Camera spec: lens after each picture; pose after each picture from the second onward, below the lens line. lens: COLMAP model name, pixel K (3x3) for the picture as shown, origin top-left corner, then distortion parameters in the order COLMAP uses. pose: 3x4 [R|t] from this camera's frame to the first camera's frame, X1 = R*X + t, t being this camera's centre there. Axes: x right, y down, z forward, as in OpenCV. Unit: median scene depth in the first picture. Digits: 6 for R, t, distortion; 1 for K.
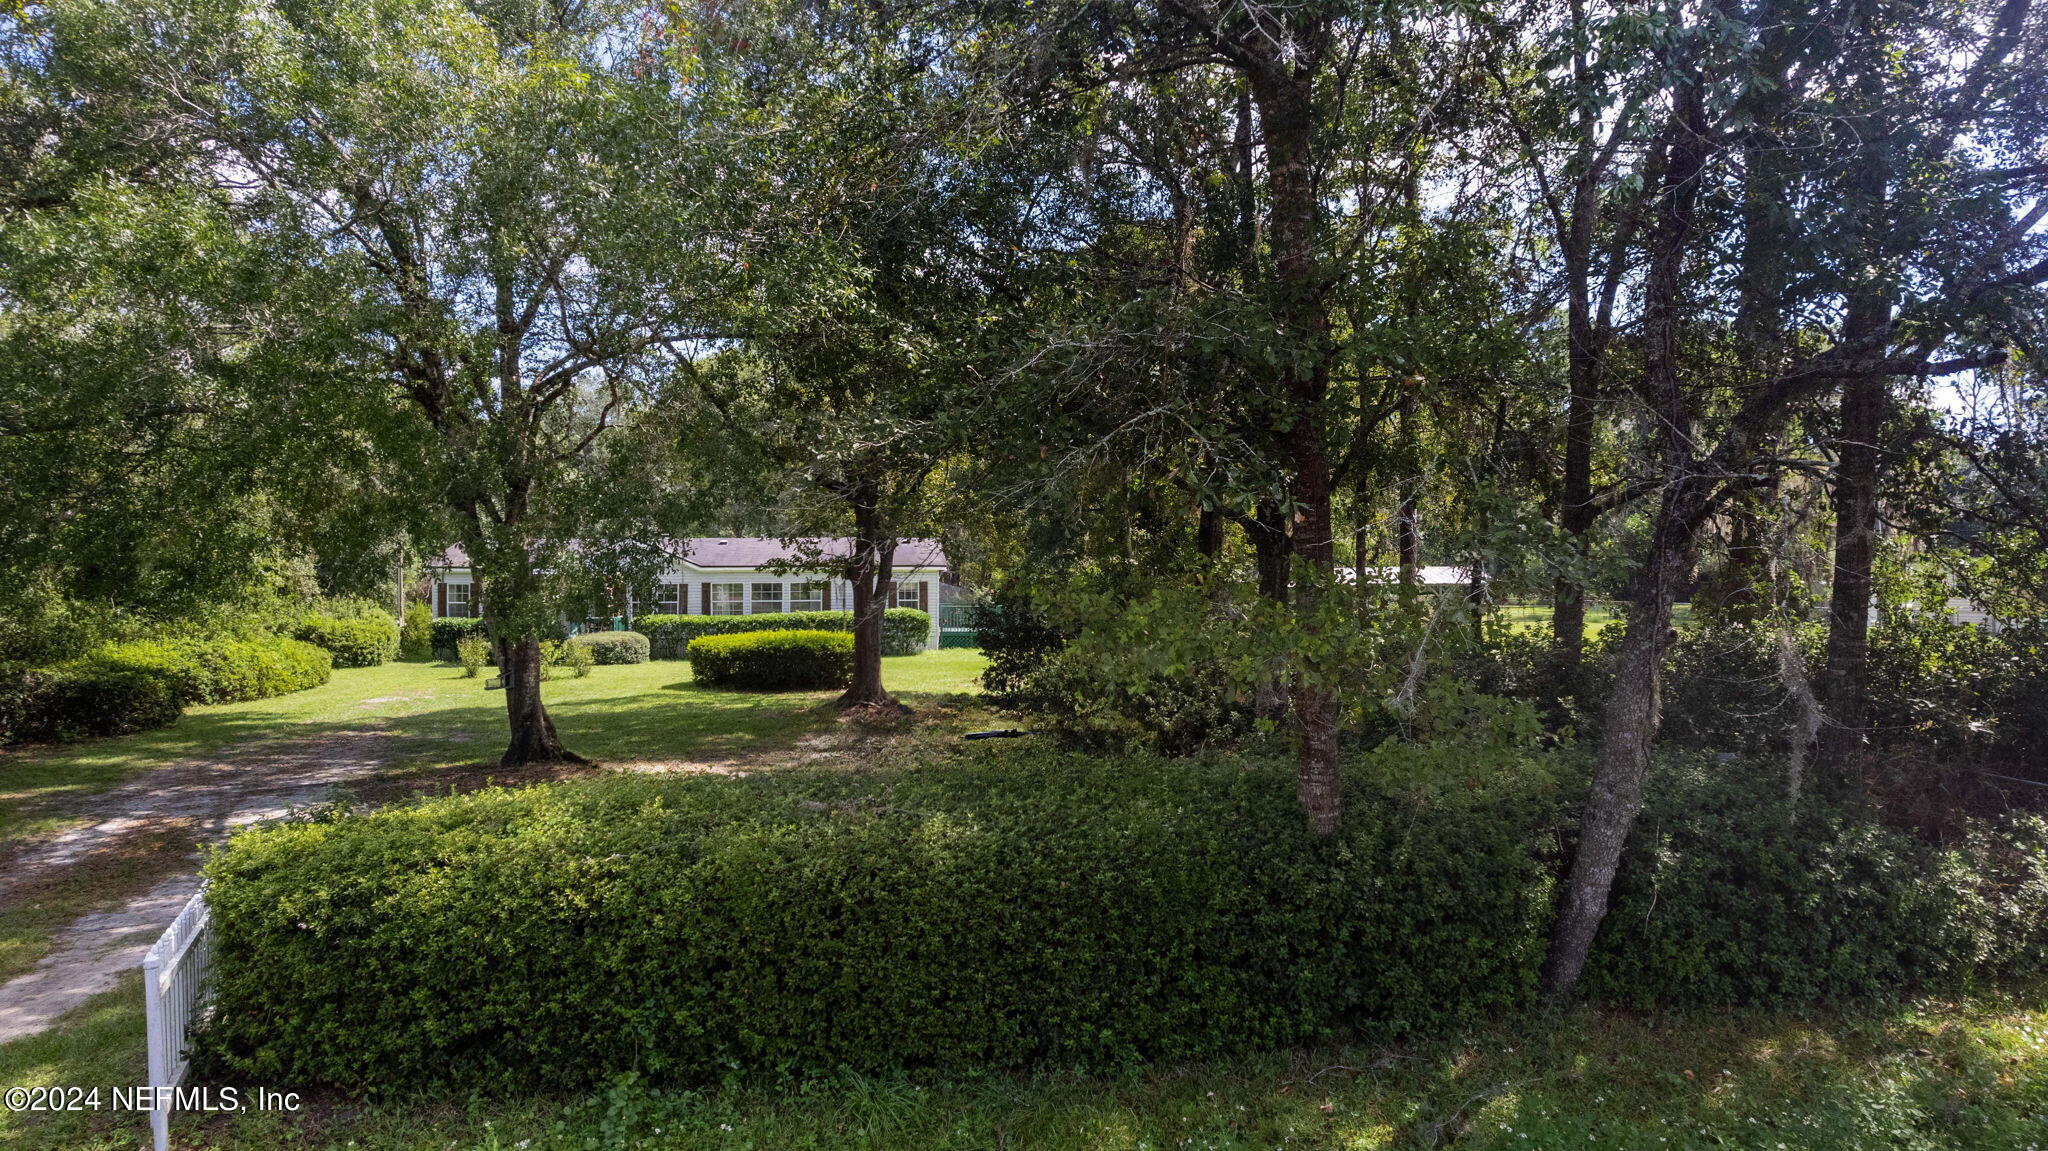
lens RADIAL K [[1324.2, 0, 1024.8], [0, 1324.2, 570.0], [0, 0, 1]] dist [-0.062551, 0.079224]
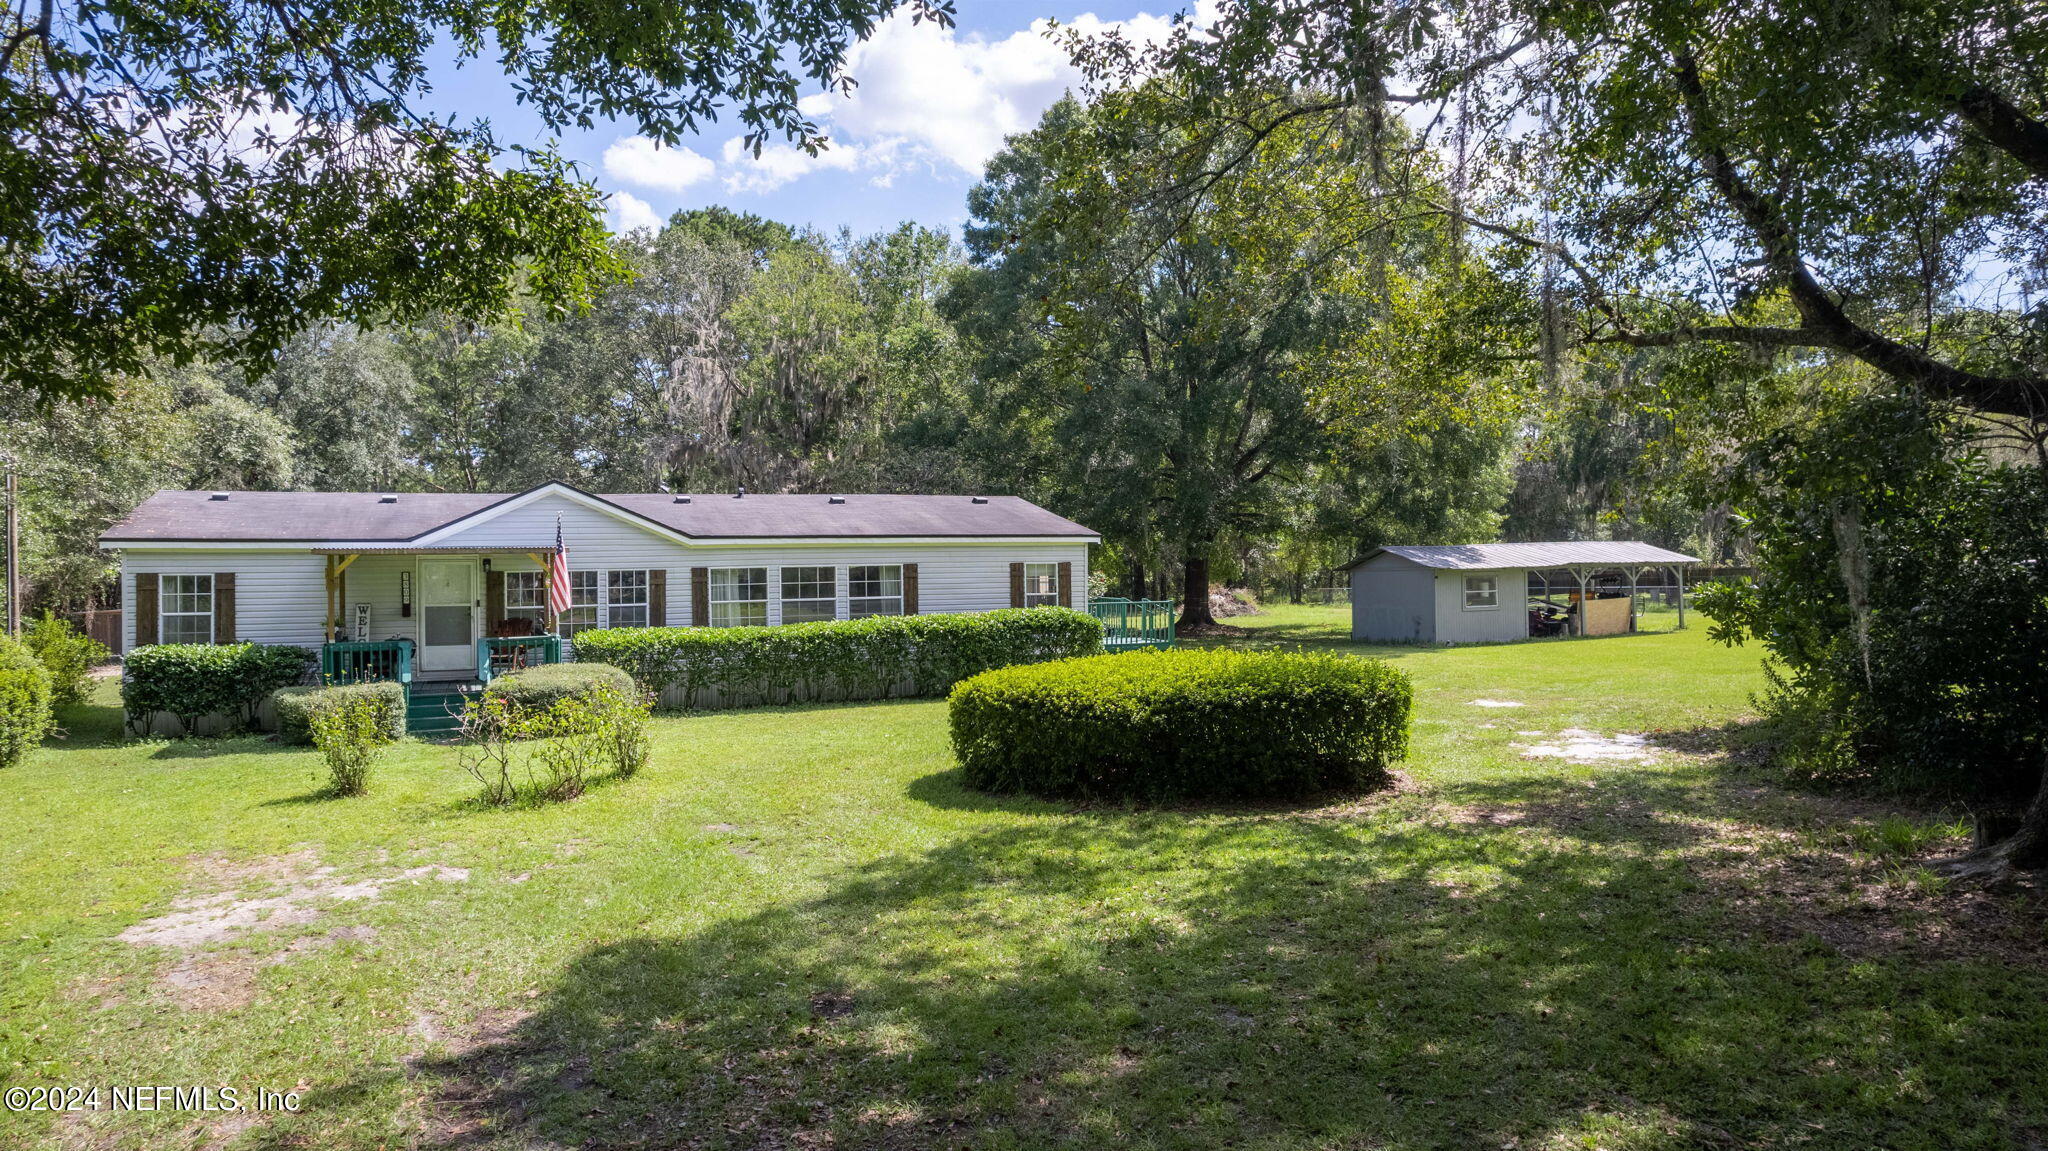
lens RADIAL K [[1324.2, 0, 1024.8], [0, 1324.2, 570.0], [0, 0, 1]] dist [-0.062551, 0.079224]
pose [[0.958076, -0.012600, 0.286236, -0.274776], [0.014774, 0.999876, -0.005437, 0.015885], [-0.286132, 0.009438, 0.958144, 0.454772]]
